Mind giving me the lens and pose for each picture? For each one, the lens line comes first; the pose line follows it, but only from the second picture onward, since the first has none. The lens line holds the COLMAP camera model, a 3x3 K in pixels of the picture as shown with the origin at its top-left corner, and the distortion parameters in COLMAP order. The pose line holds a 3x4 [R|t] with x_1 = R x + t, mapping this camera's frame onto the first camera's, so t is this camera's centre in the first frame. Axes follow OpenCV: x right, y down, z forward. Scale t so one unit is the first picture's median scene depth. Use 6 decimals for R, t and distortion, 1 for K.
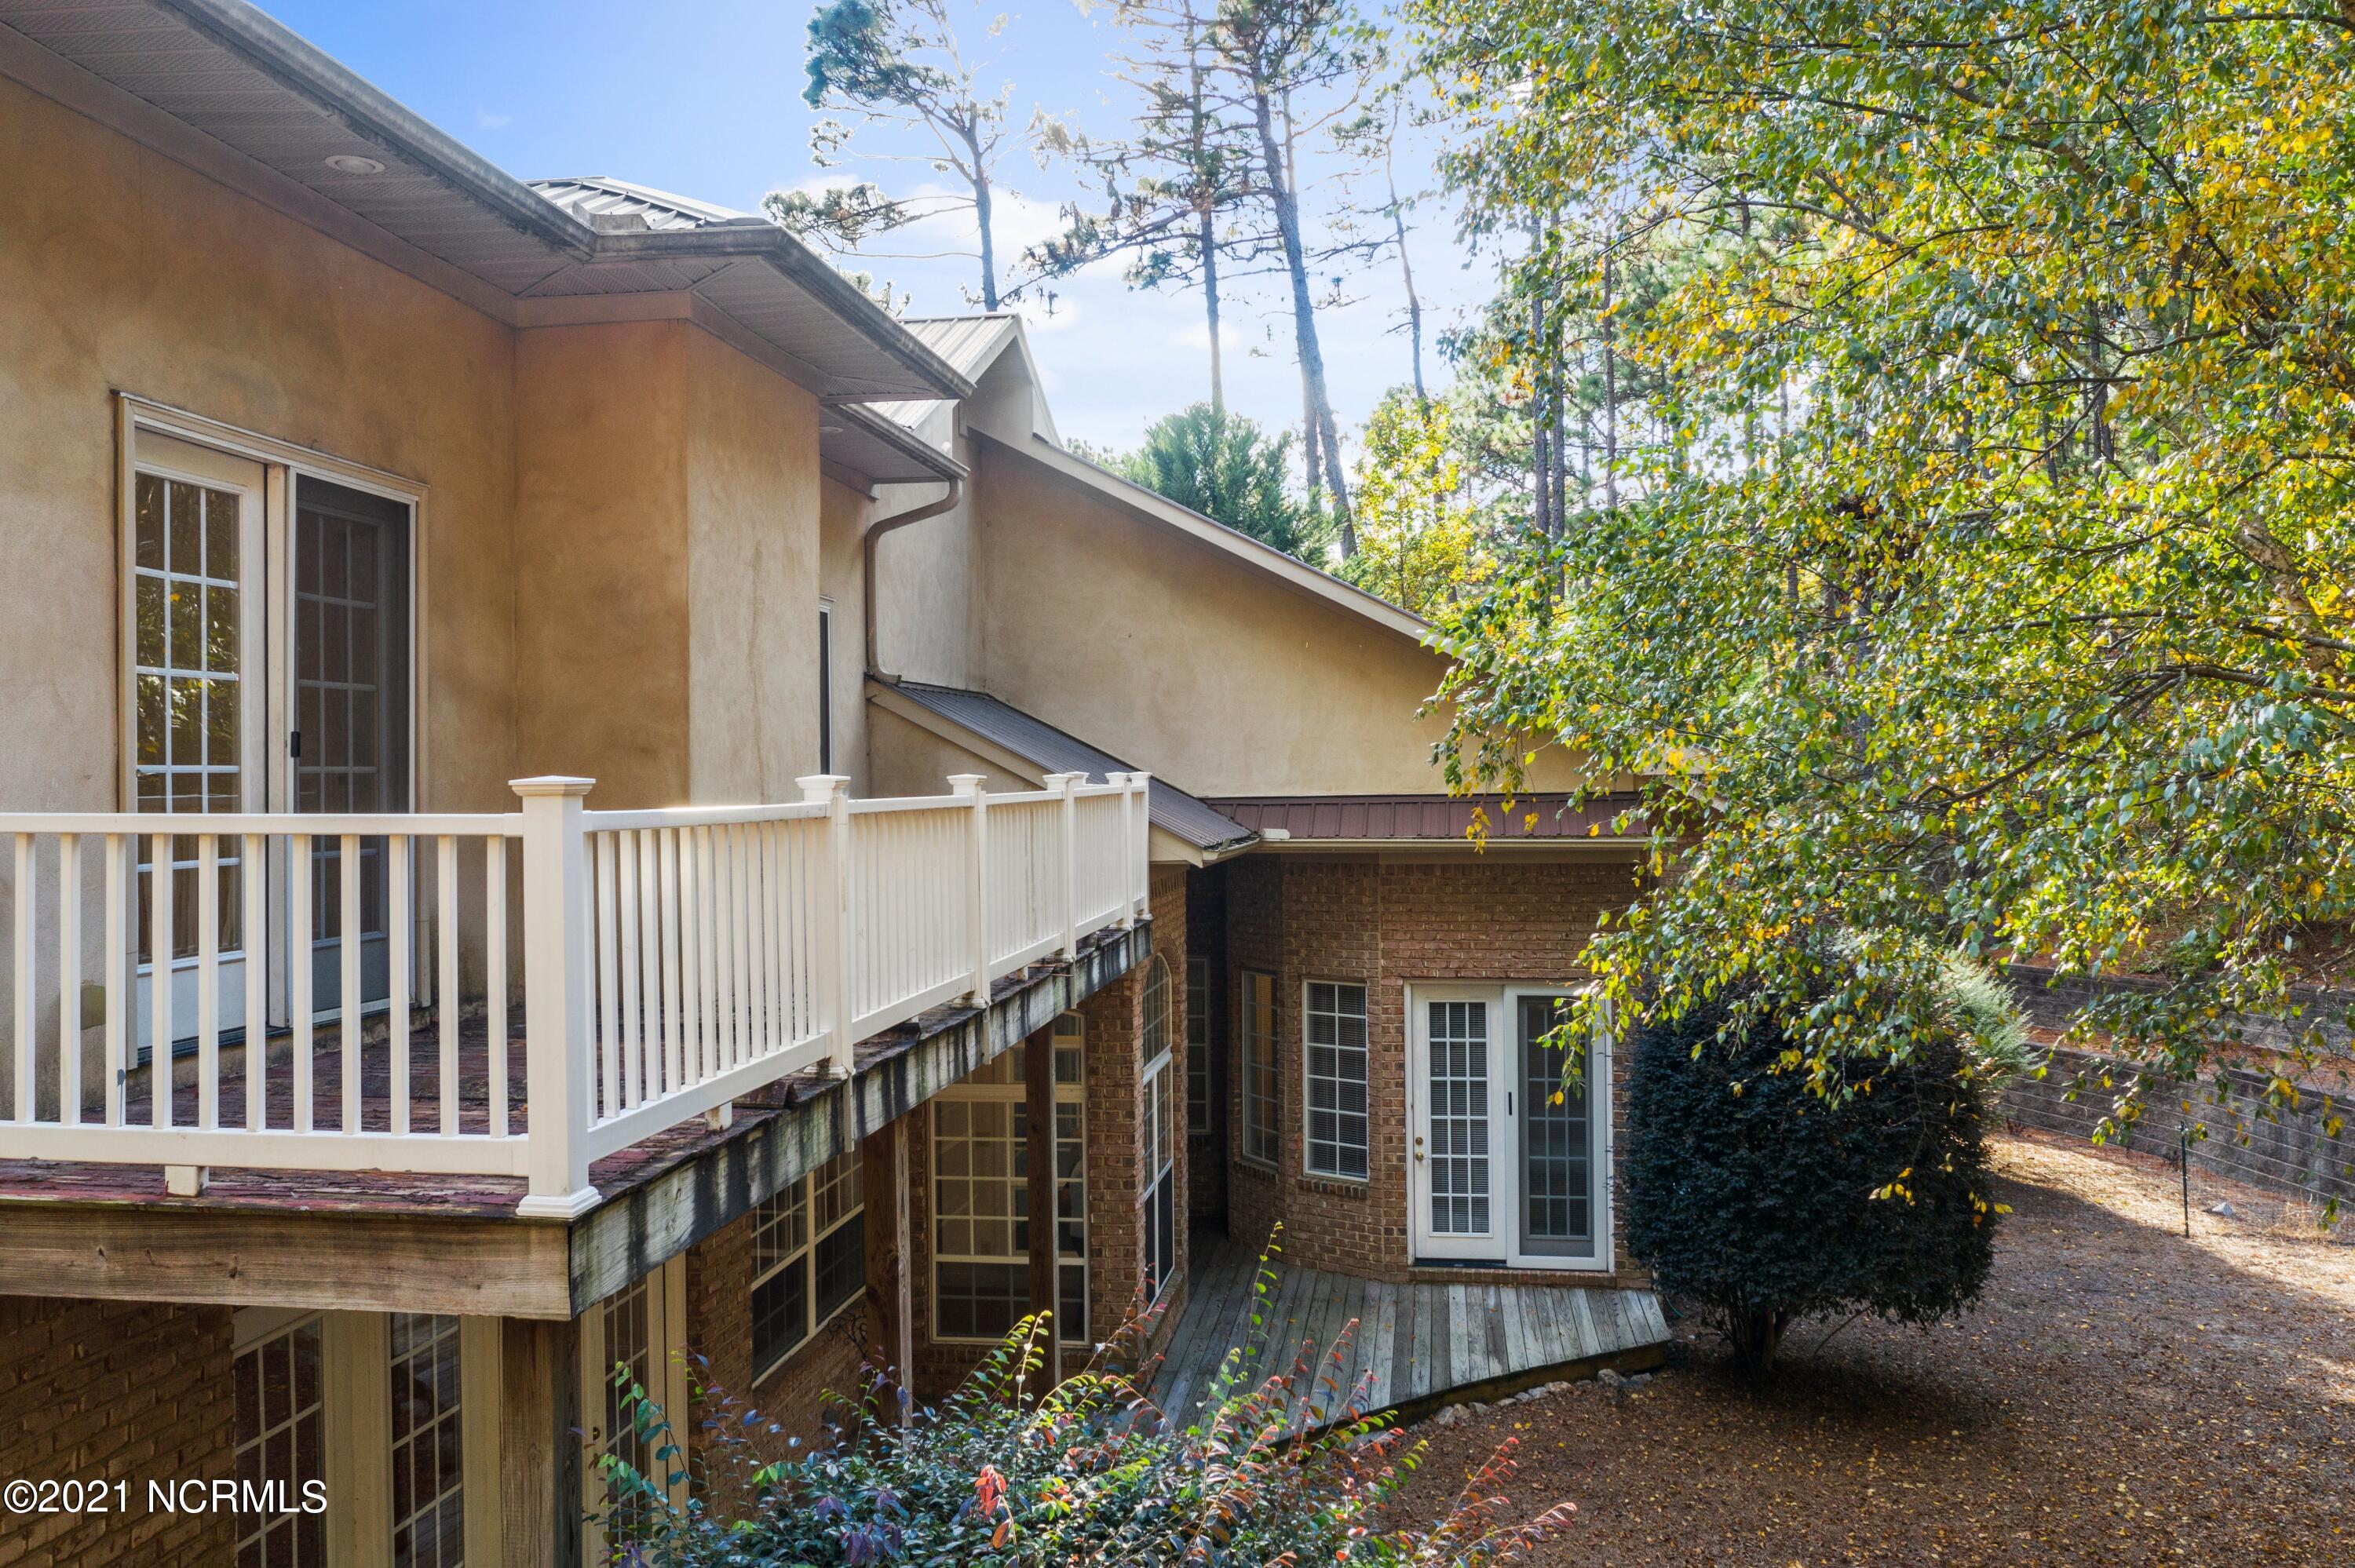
lens RADIAL K [[1878.2, 0, 1177.9], [0, 1878.2, 781.9], [0, 0, 1]] dist [-0.004893, 0.008628]
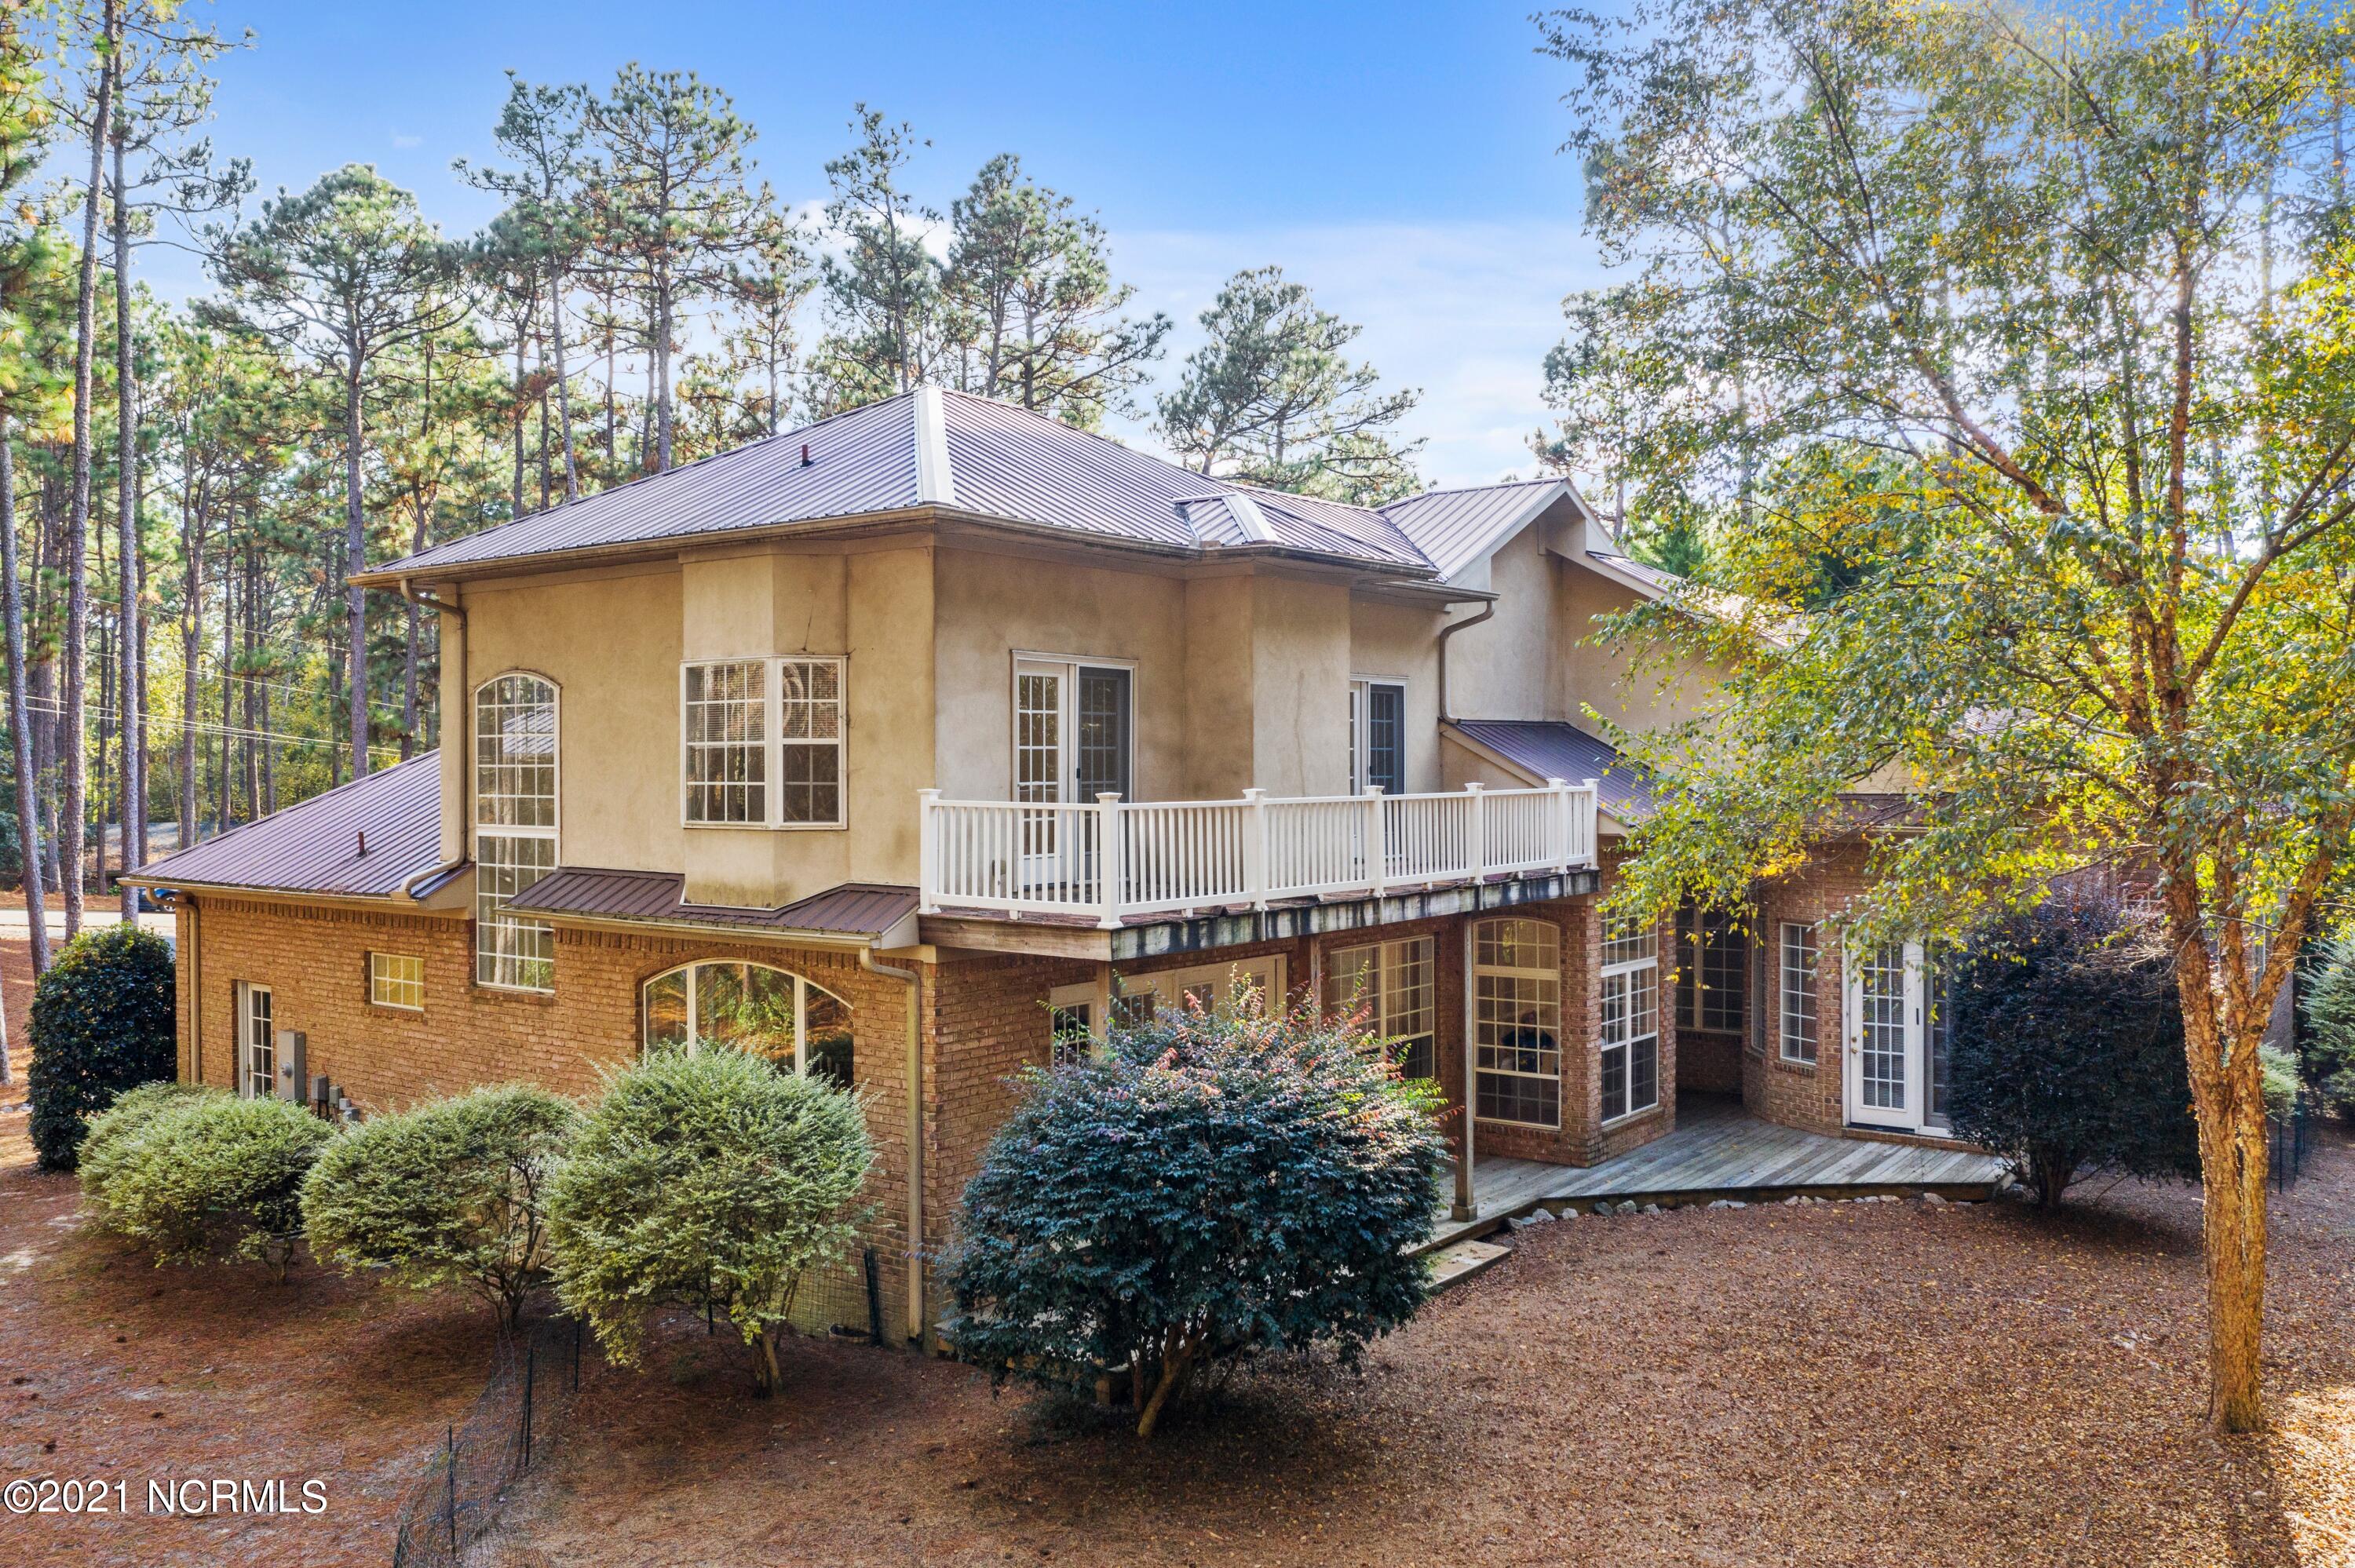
lens RADIAL K [[1882.6, 0, 1176.9], [0, 1882.6, 780.1], [0, 0, 1]] dist [0.001726, 0.001005]
pose [[0.877537, 0.010350, -0.479397, 0.711384], [-0.005545, 0.999919, 0.011438, -0.033349], [0.479477, -0.007379, 0.877524, -0.959281]]
